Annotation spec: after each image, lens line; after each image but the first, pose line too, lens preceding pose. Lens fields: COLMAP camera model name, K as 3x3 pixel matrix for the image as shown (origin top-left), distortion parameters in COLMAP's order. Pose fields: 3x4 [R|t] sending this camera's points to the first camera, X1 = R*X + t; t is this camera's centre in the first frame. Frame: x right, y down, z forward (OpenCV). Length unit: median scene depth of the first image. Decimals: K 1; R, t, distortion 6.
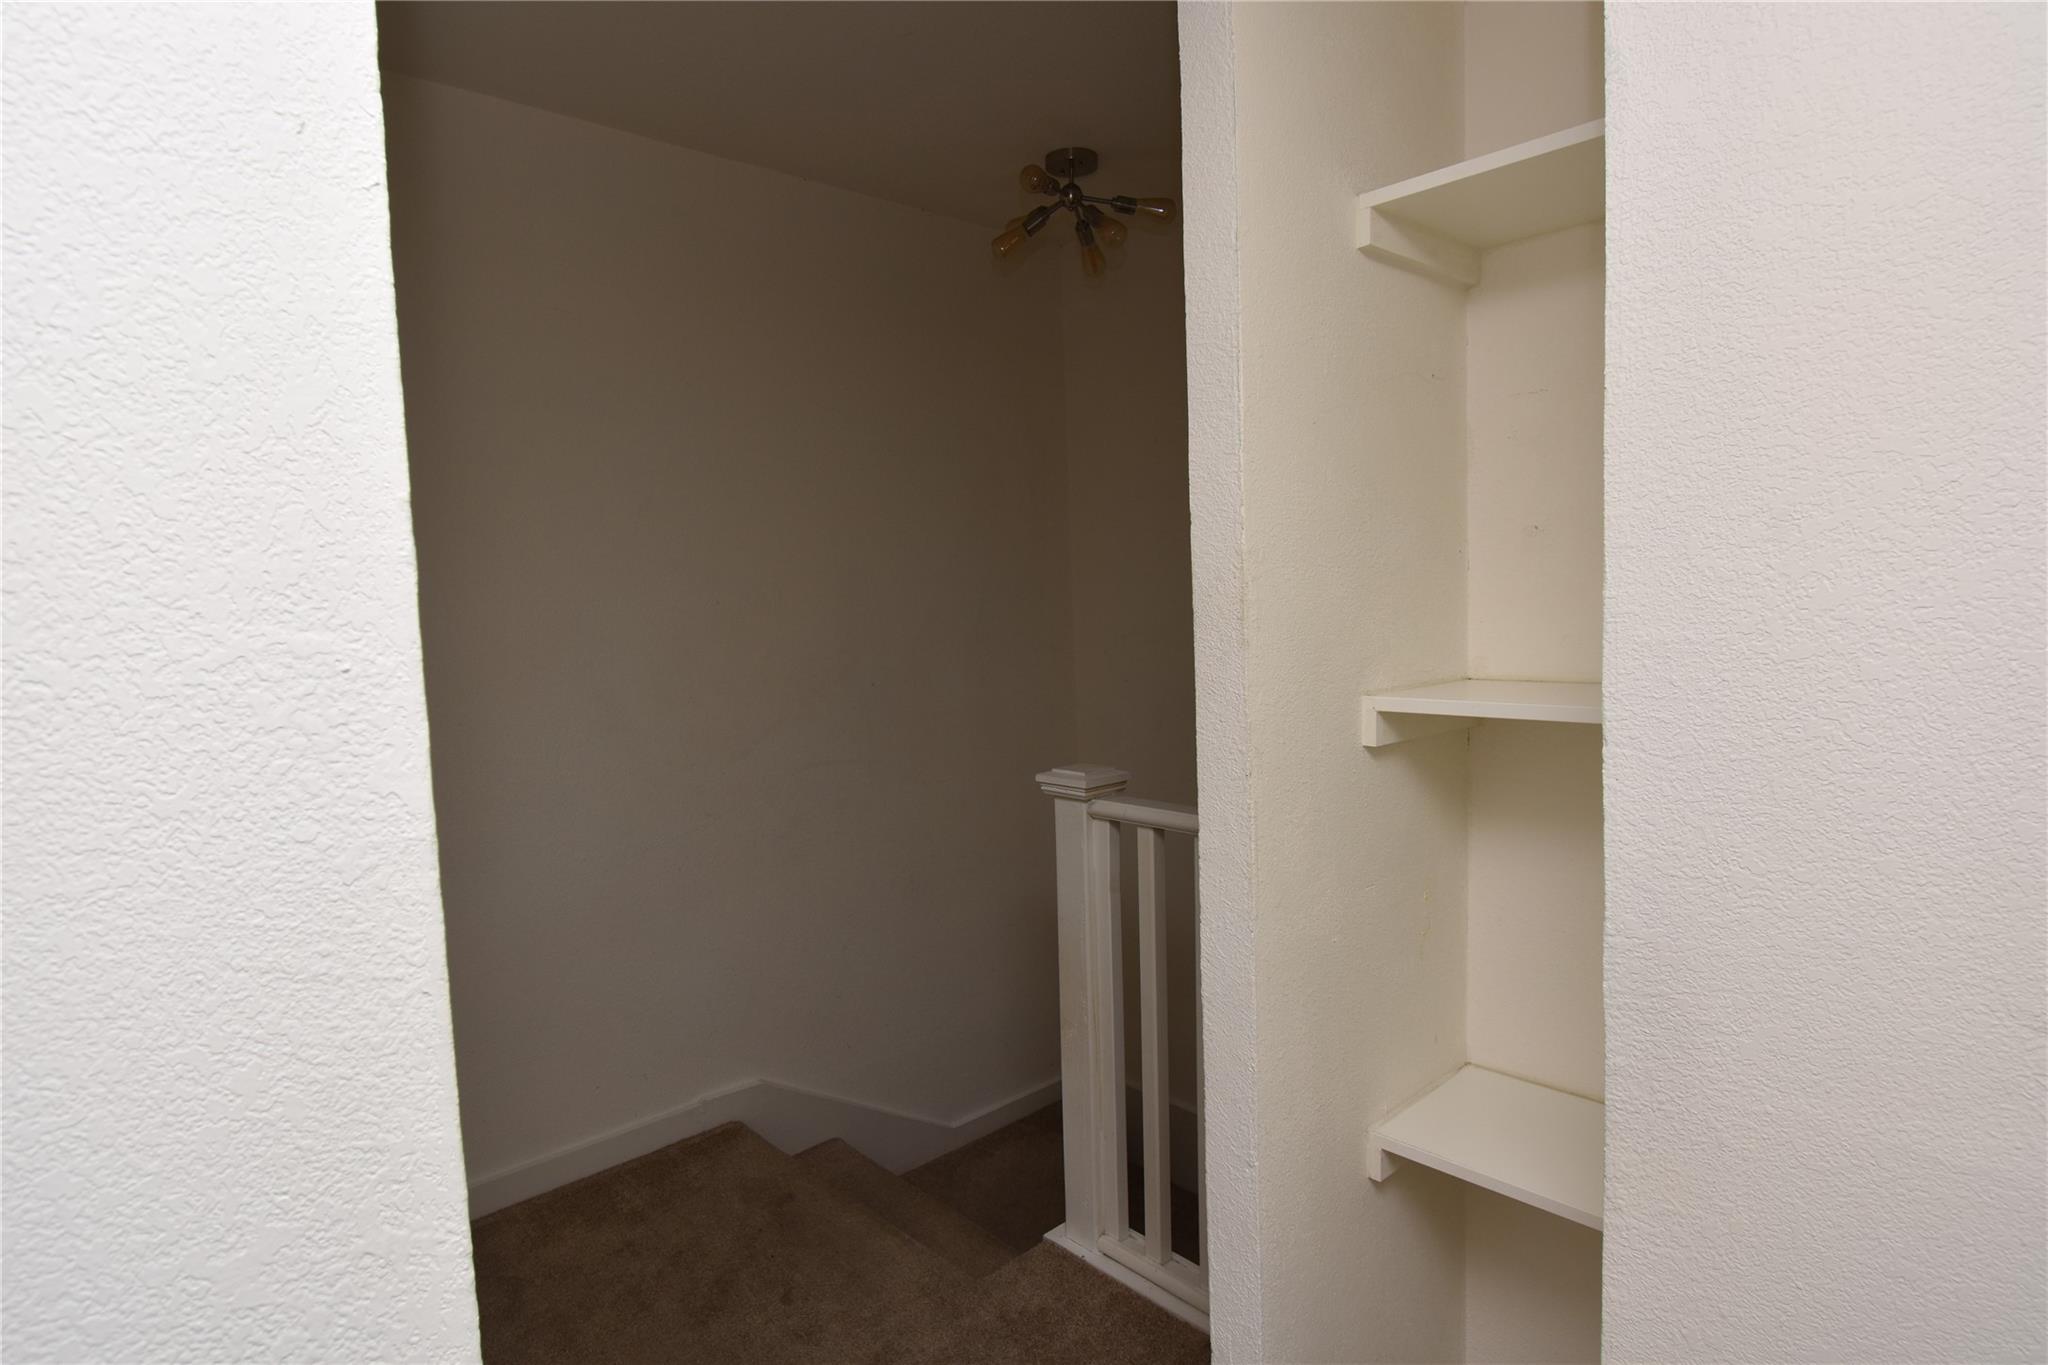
lens RADIAL K [[1144.9, 0, 1022.0], [0, 1144.9, 679.4], [0, 0, 1]] dist [0.001496, -0.021821]
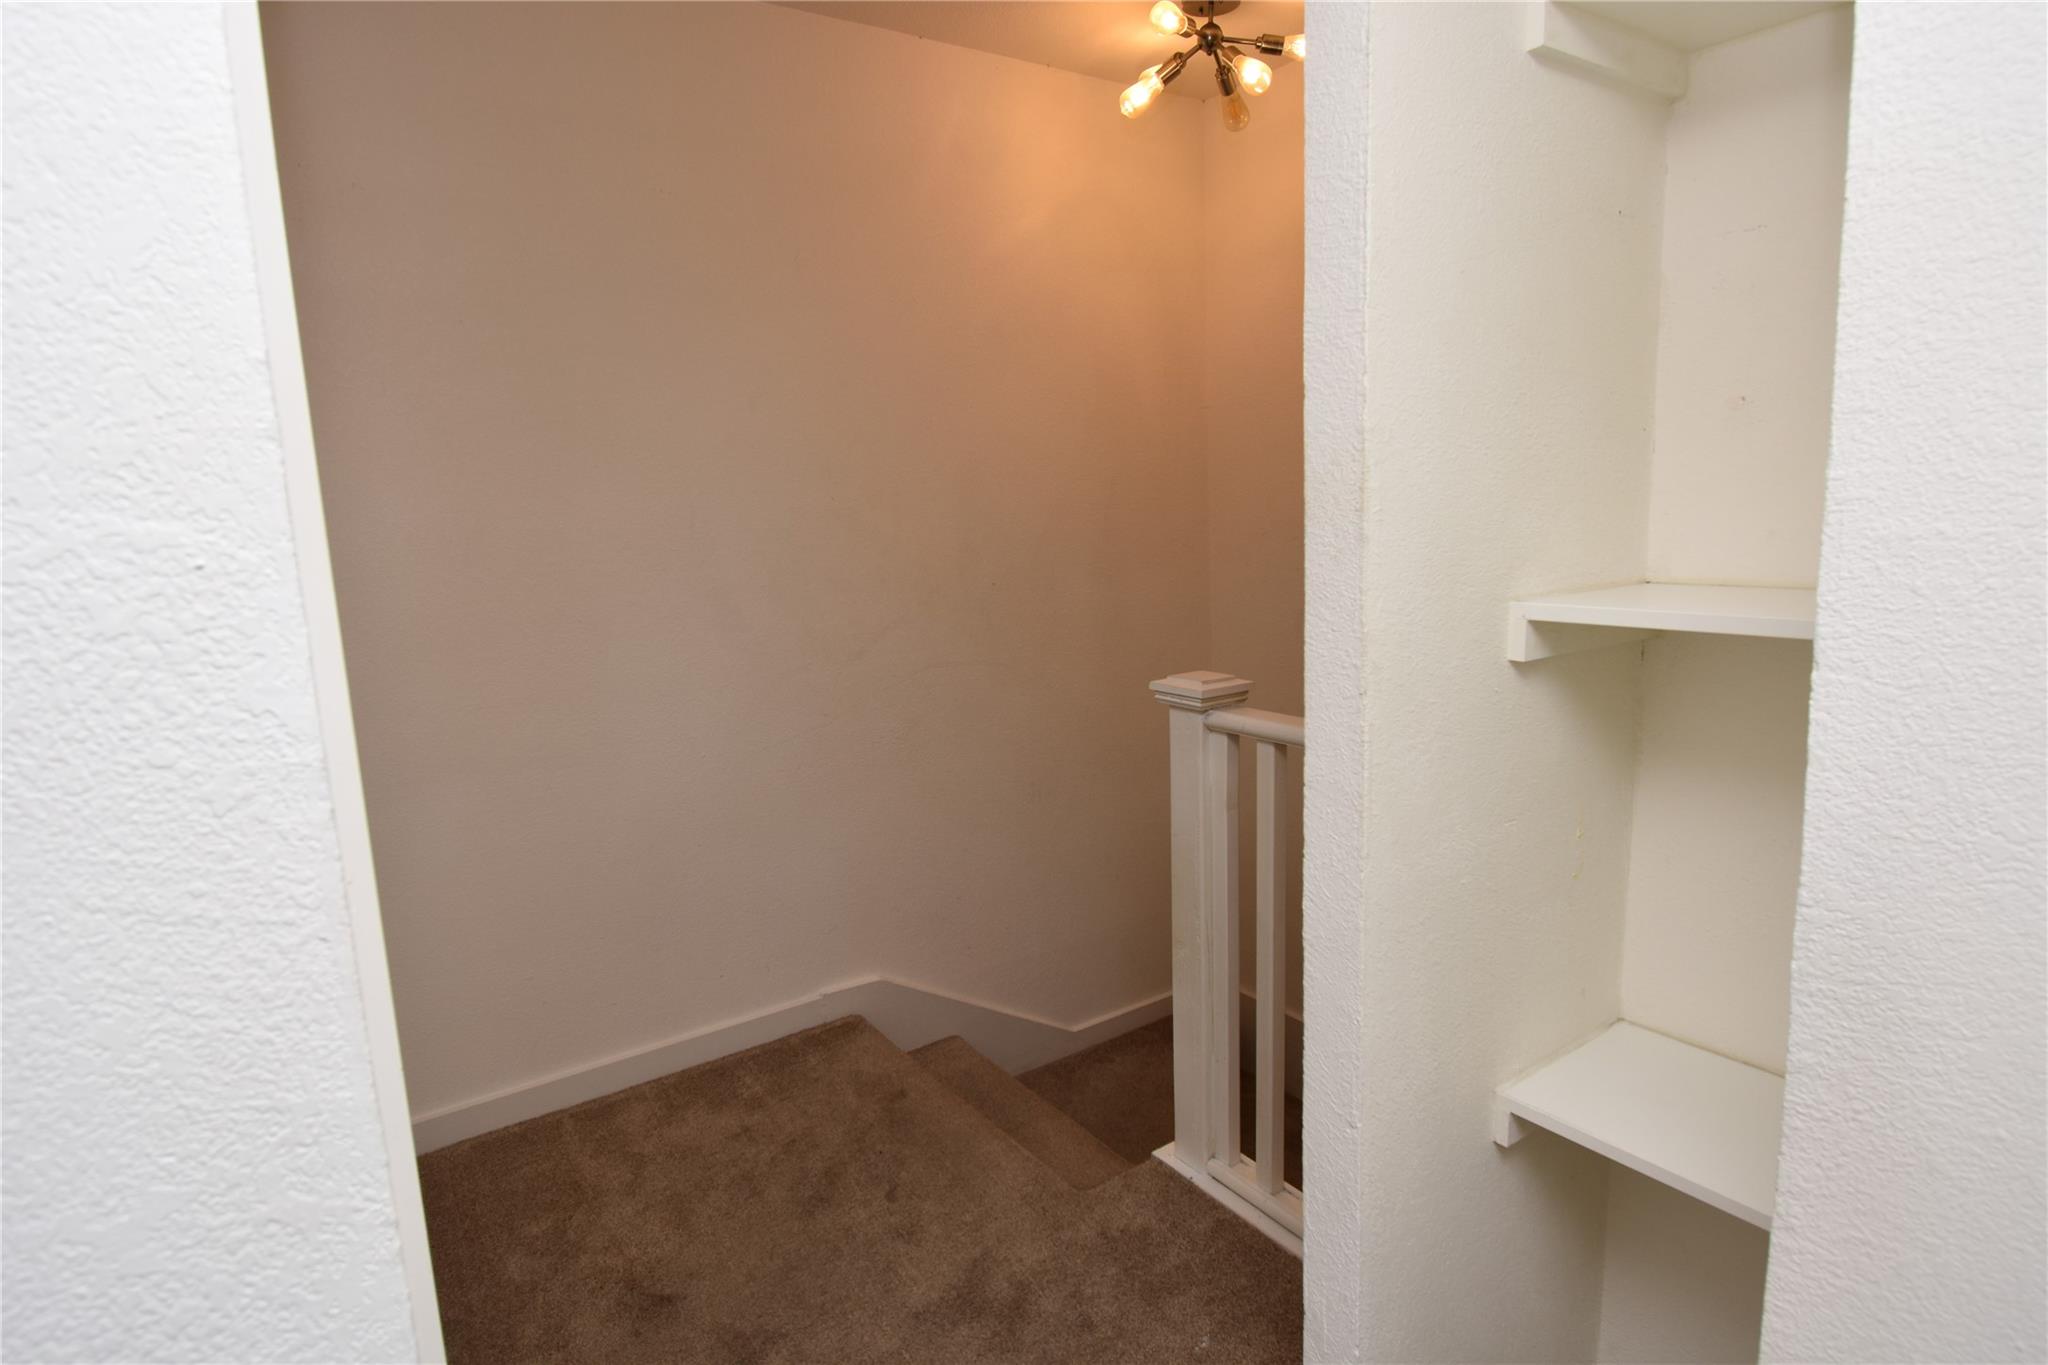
lens RADIAL K [[1144.9, 0, 1007.1], [0, 1144.9, 687.2], [0, 0, 1]] dist [0.001496, -0.021821]
pose [[0.989459, 0.019108, -0.143548, 0.073662], [-0.005439, 0.995461, 0.095018, -0.001505], [0.144712, -0.093235, 0.985071, 0.149169]]
